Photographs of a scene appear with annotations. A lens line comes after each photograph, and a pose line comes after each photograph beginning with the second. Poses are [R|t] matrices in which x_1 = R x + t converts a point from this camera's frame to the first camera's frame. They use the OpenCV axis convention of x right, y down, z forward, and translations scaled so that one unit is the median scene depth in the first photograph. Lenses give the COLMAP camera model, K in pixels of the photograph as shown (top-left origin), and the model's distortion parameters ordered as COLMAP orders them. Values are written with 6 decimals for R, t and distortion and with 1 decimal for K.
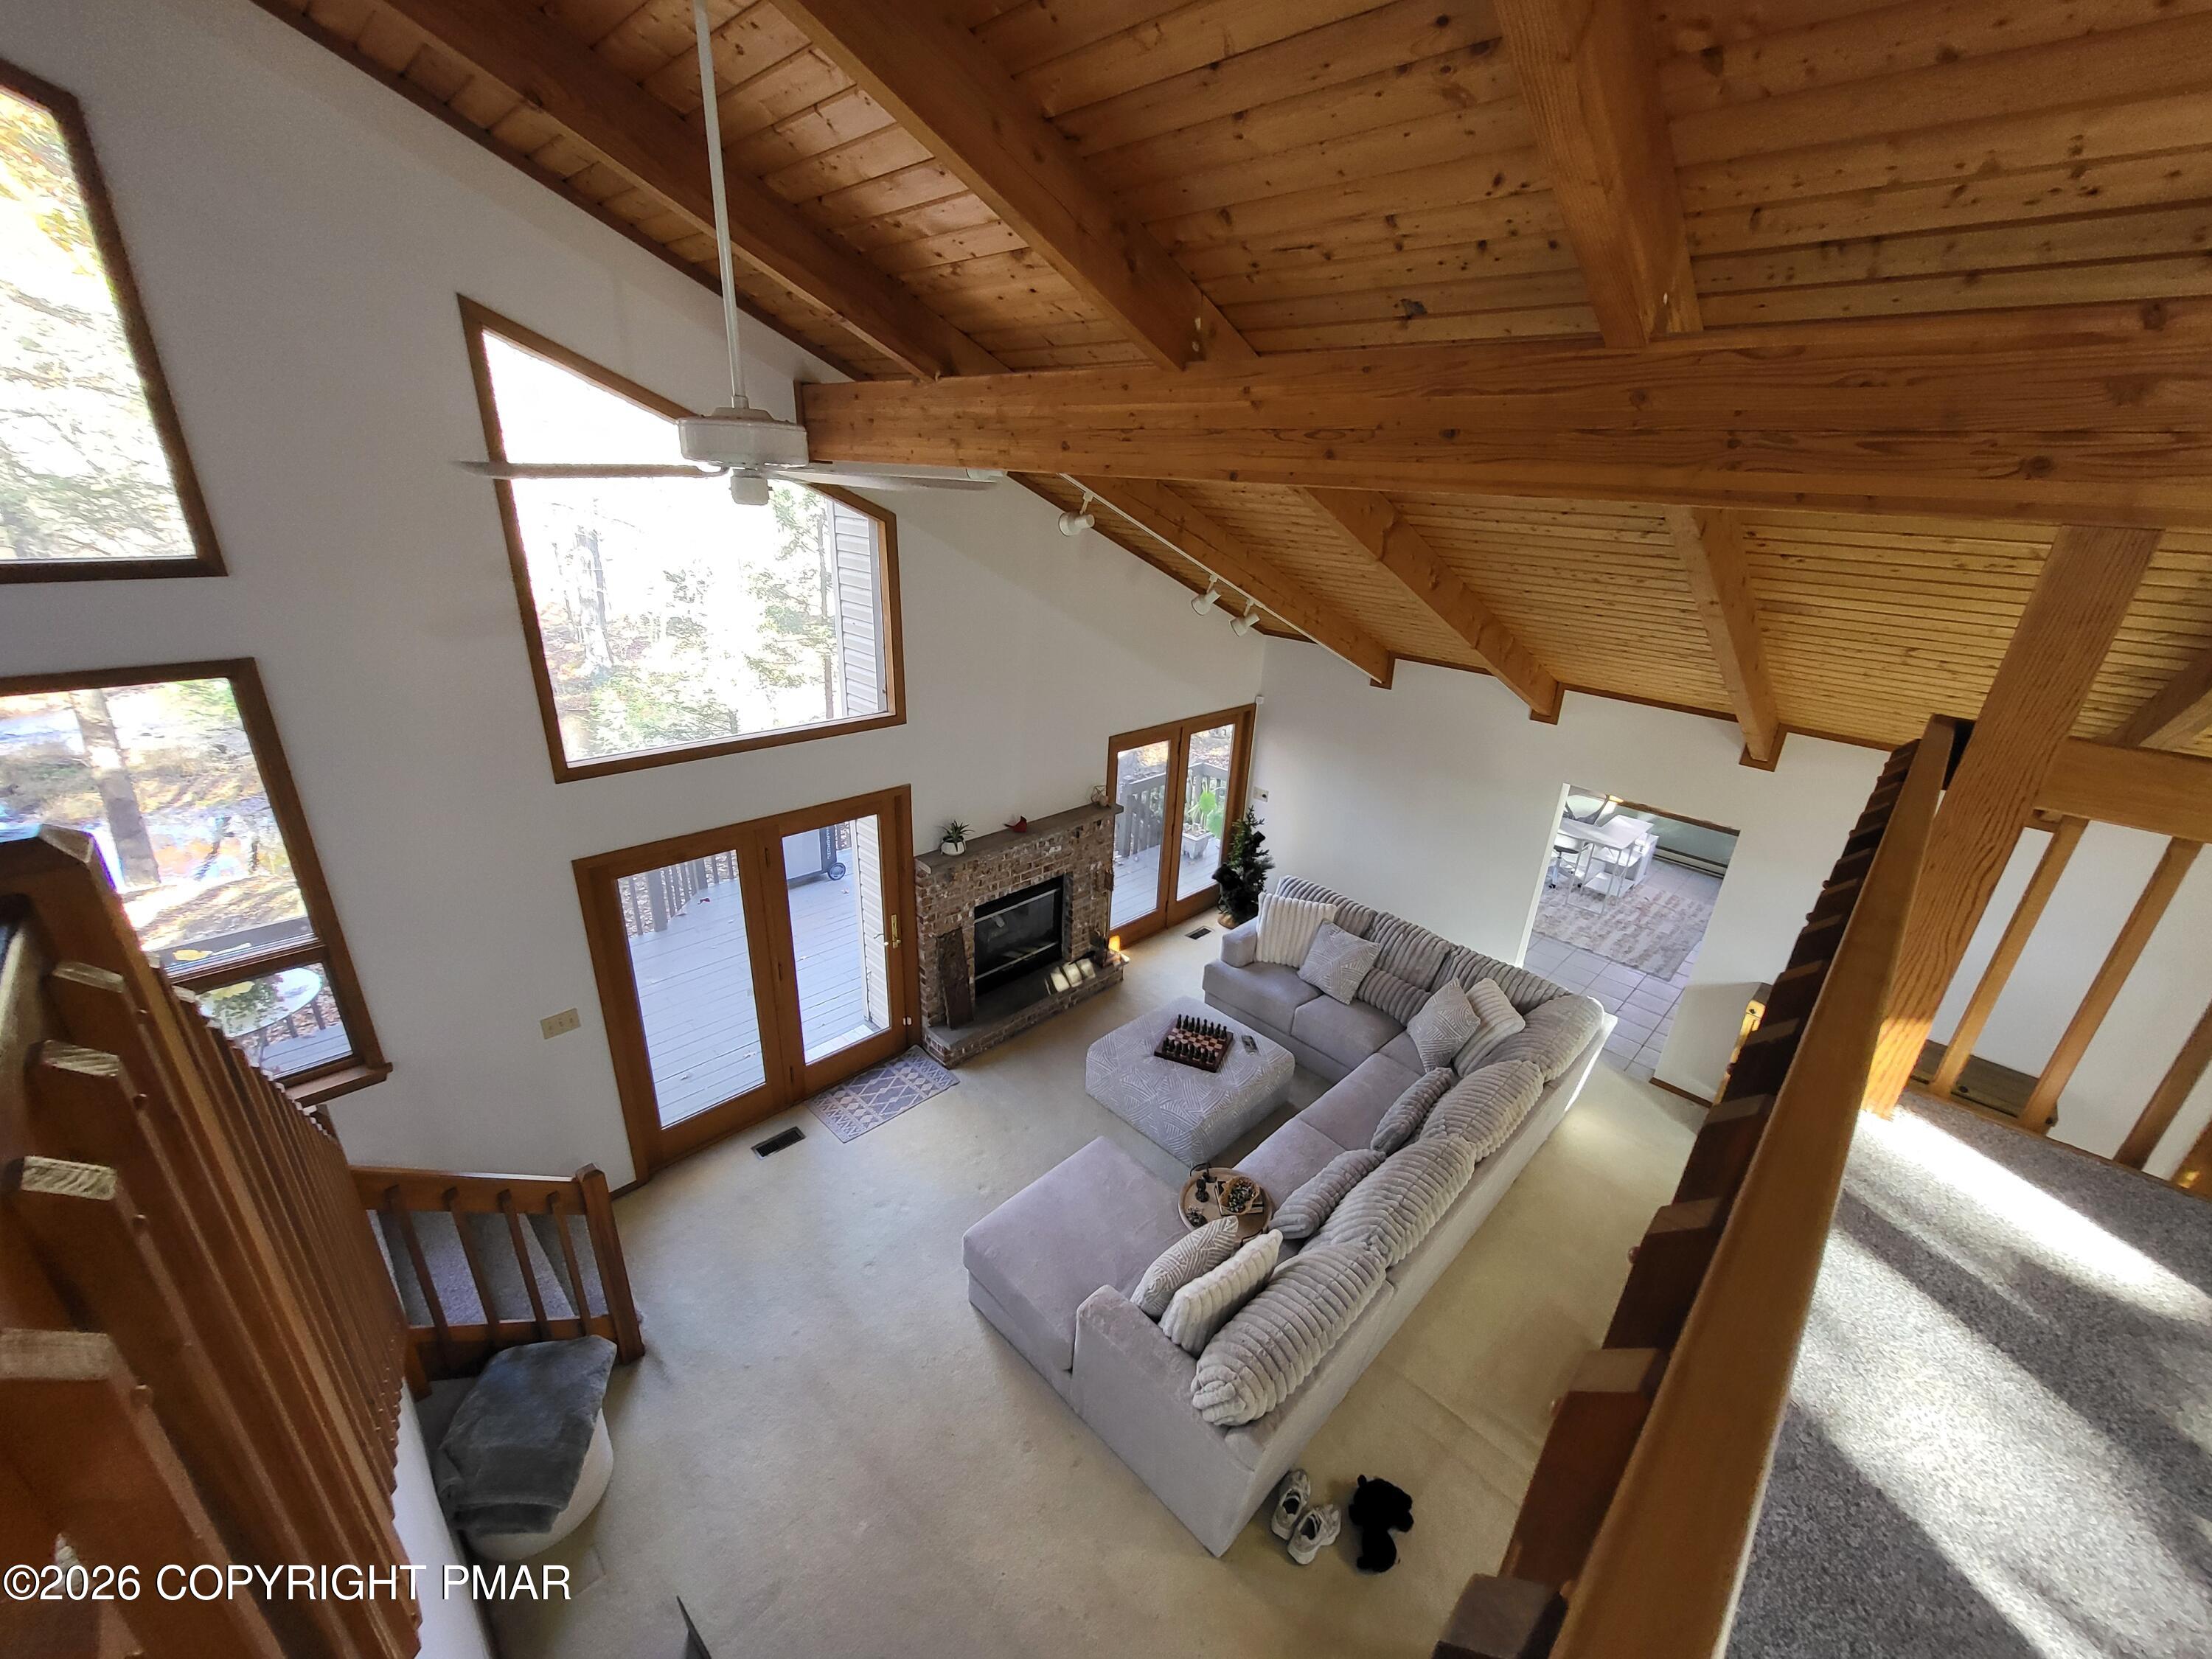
lens RADIAL K [[870.7, 0, 1111.5], [0, 870.7, 831.8], [0, 0, 1]] dist [-0.003423, -0.000410]
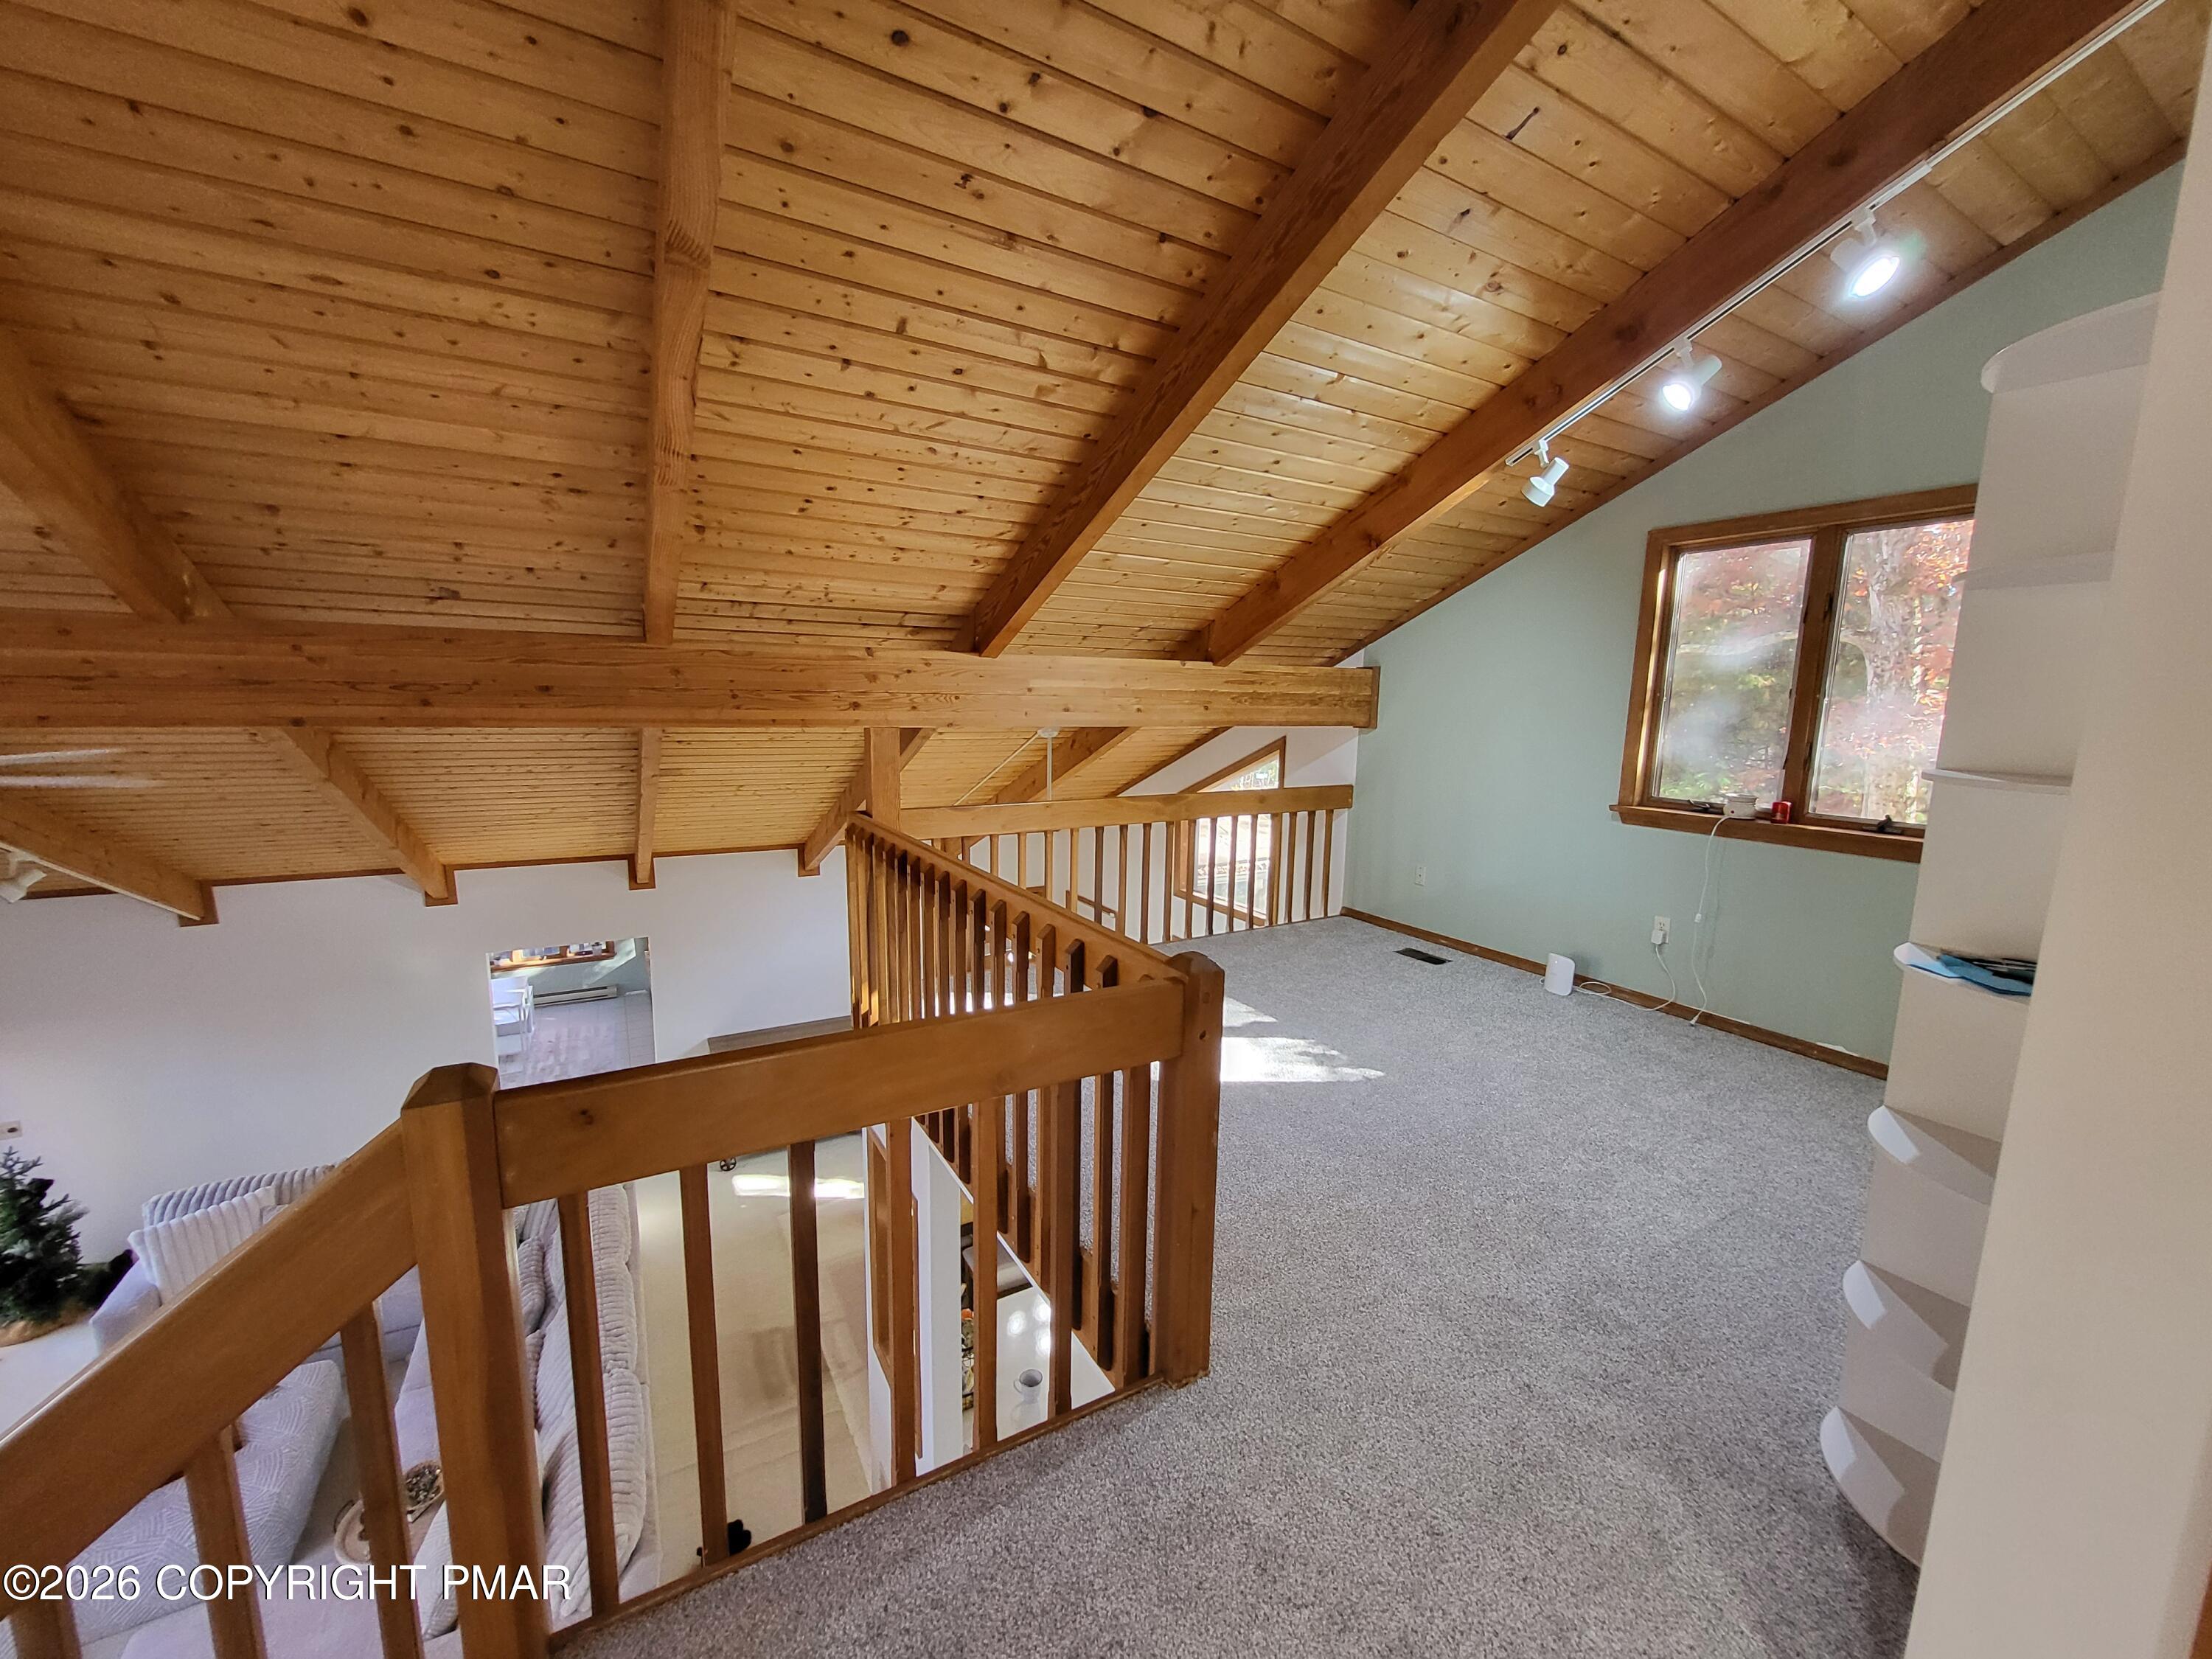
lens RADIAL K [[873.6, 0, 1119.2], [0, 873.6, 832.6], [0, 0, 1]] dist [-0.003278, -0.000164]
pose [[0.259731, -0.191209, 0.946562, -0.366865], [0.358388, 0.929284, 0.089379, -0.015376], [-0.896715, 0.316021, 0.309891, -0.099158]]
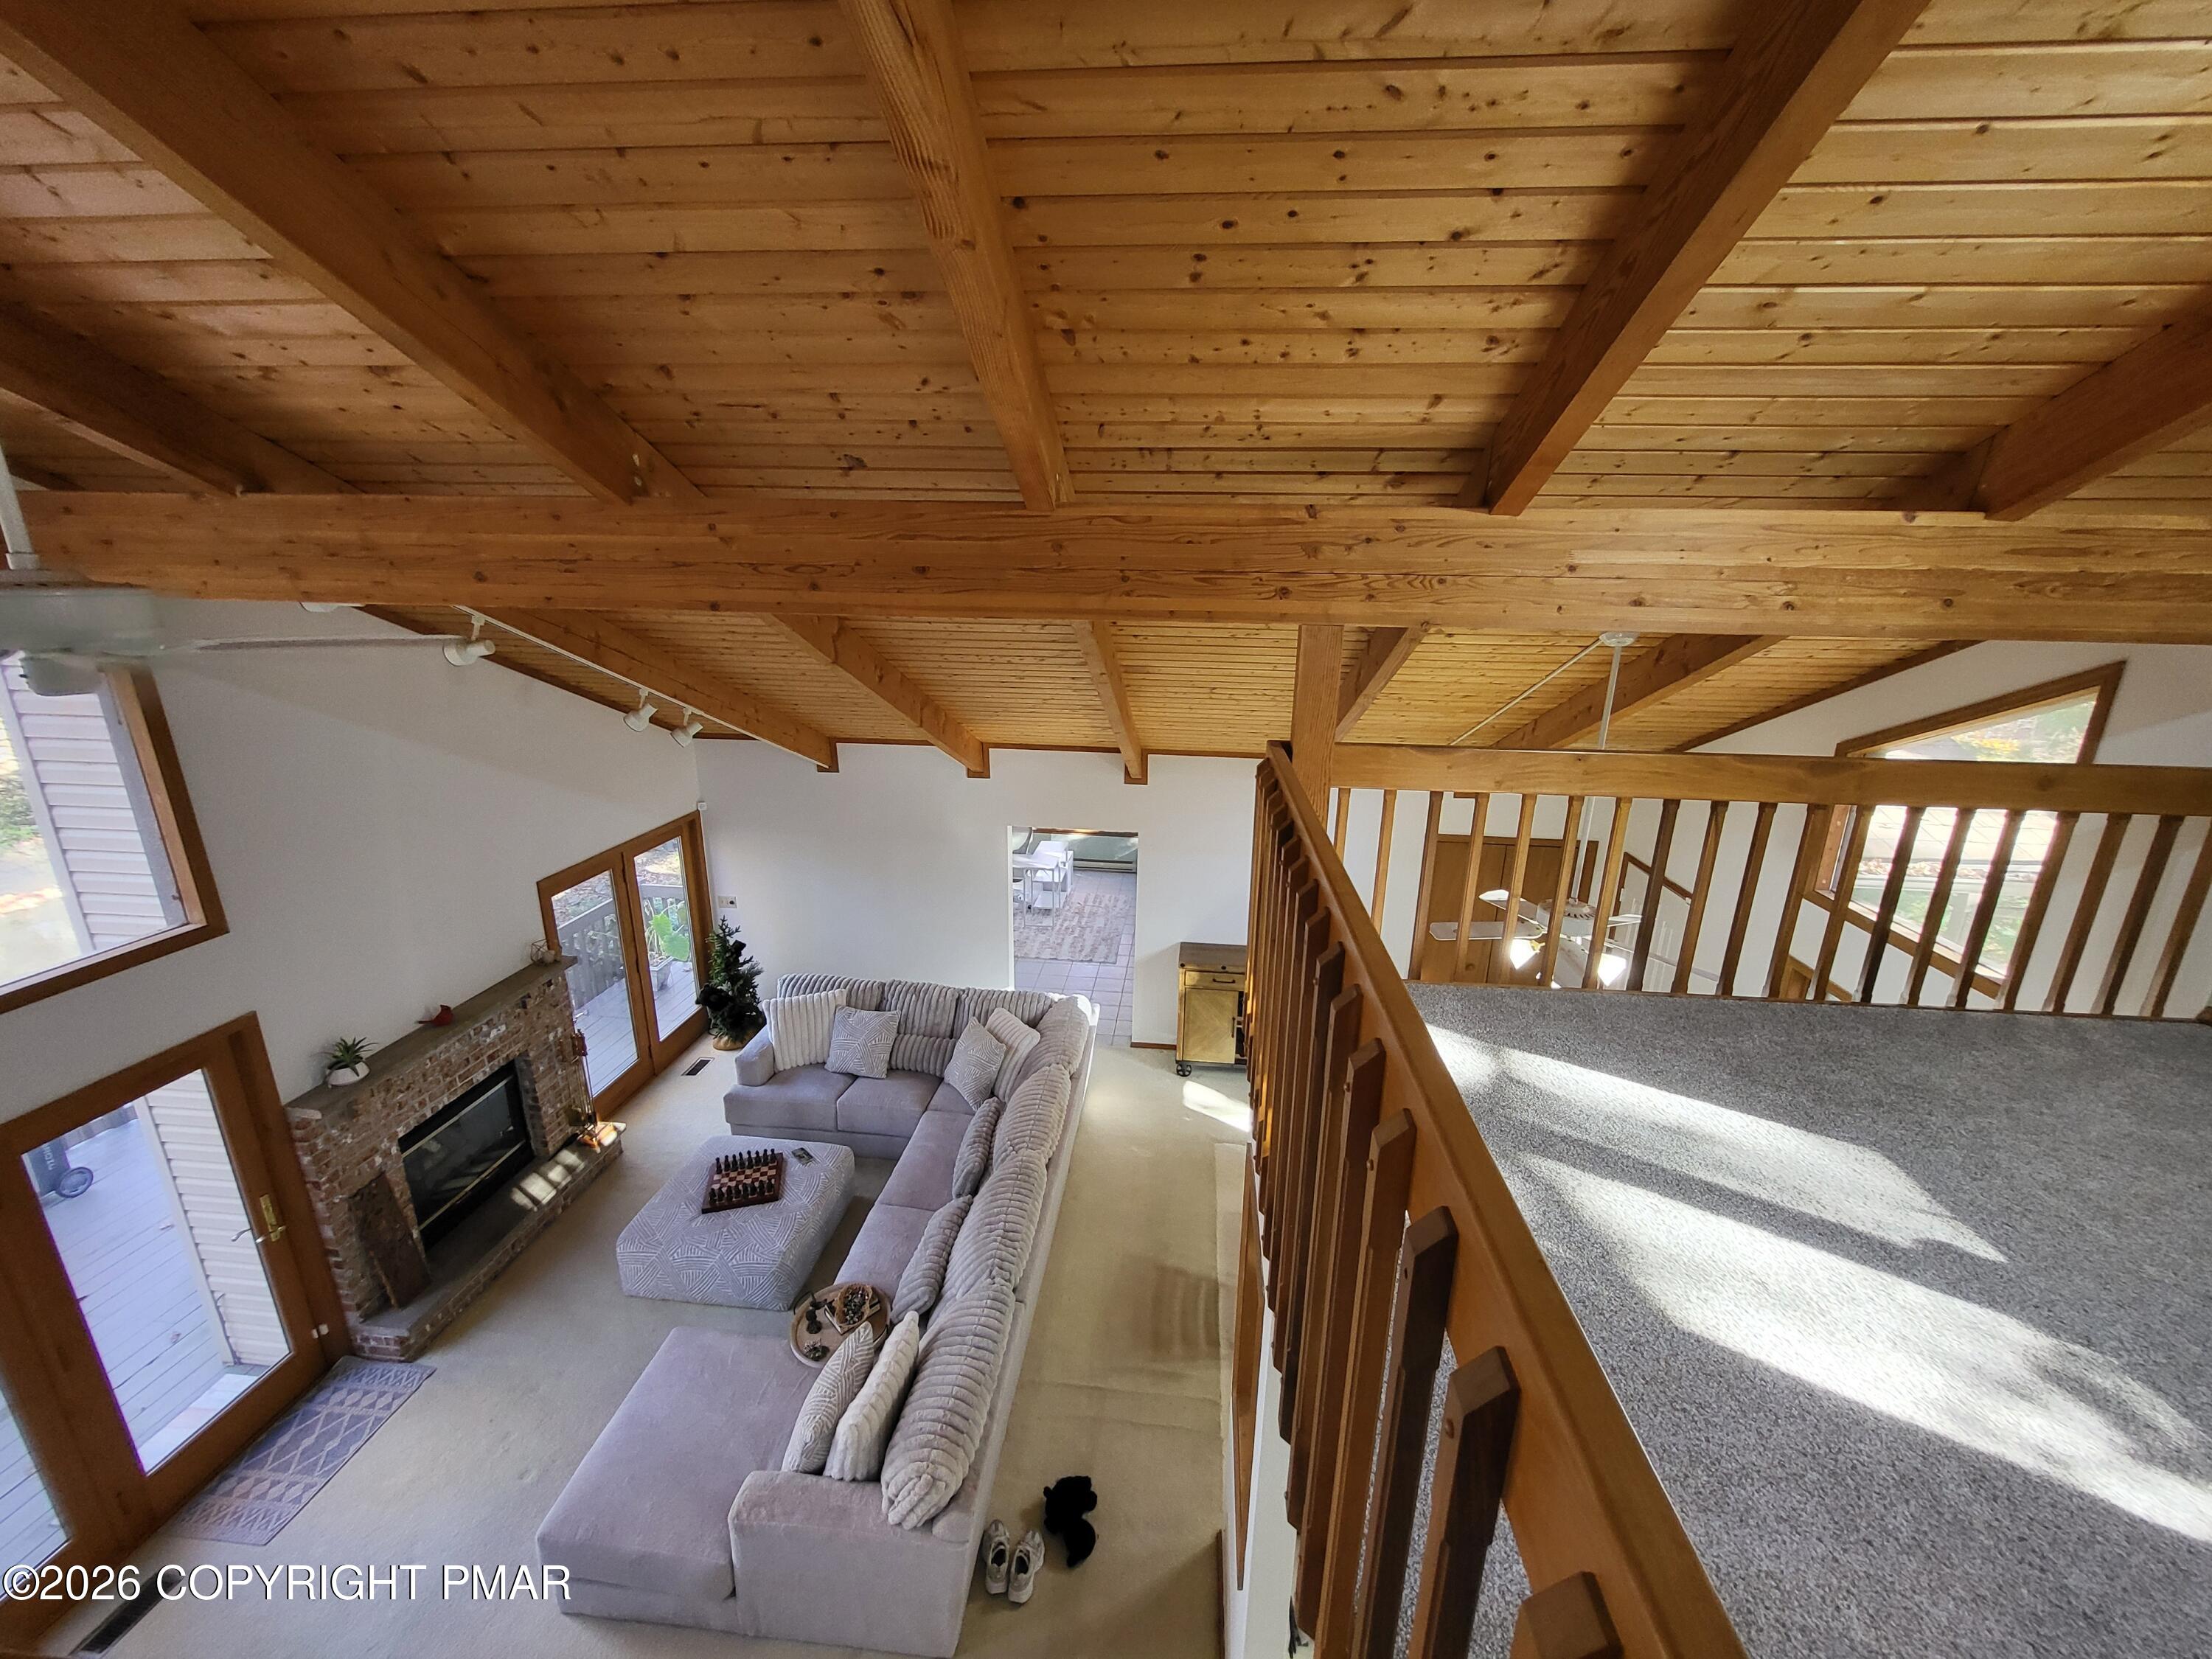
lens RADIAL K [[873.6, 0, 1119.2], [0, 873.6, 832.6], [0, 0, 1]] dist [-0.003278, -0.000164]
pose [[0.773708, -0.209582, 0.597873, -0.094973], [0.257641, 0.966226, 0.005293, -0.020774], [-0.578790, 0.149941, 0.801574, -0.033898]]
